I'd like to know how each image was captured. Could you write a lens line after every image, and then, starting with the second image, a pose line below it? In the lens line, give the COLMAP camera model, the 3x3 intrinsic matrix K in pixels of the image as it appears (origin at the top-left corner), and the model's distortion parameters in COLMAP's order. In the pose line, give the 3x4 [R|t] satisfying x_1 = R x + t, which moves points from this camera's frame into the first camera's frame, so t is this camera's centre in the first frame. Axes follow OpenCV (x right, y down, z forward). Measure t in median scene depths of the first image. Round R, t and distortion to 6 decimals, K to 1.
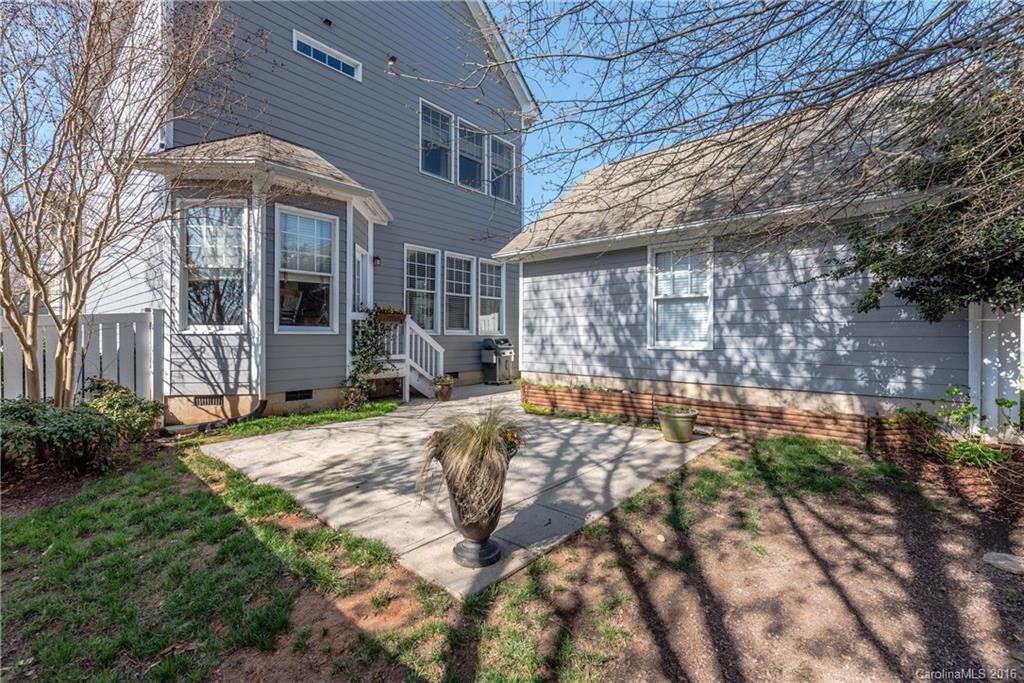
lens RADIAL K [[441.6, 0, 512.0], [0, 441.6, 341.5], [0, 0, 1]] dist [0.081438, -0.000017]
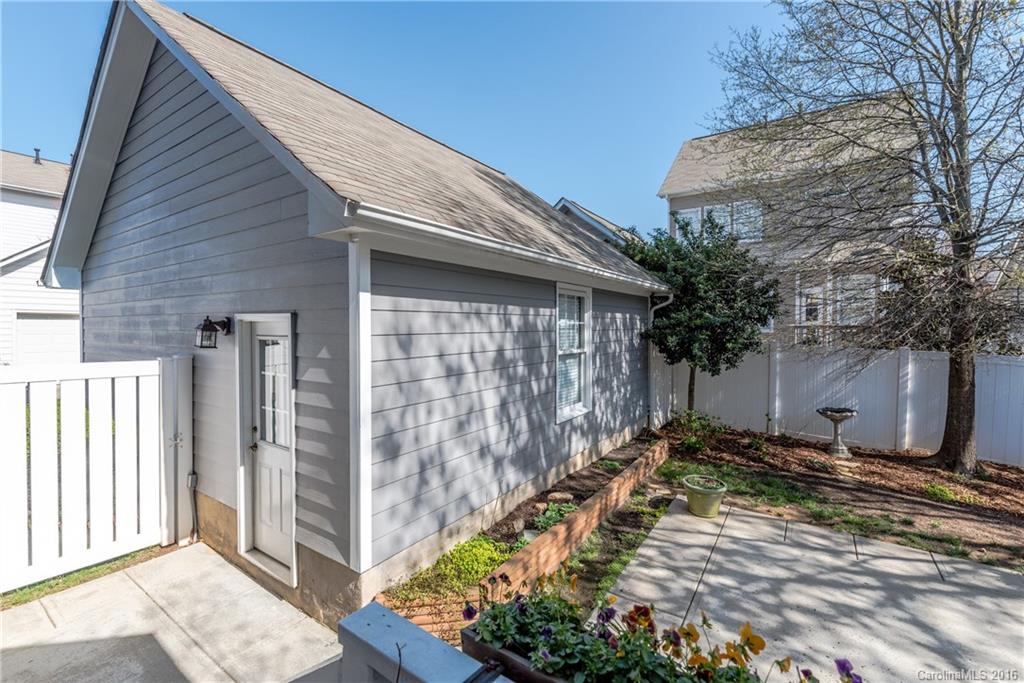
lens RADIAL K [[445.2, 0, 510.8], [0, 445.2, 336.5], [0, 0, 1]] dist [-0.000204, -0.000143]
pose [[-0.131106, -0.040422, 0.990544, -0.376246], [0.004536, 0.999133, 0.041373, -0.149277], [-0.991358, 0.009917, -0.130809, 1.108887]]
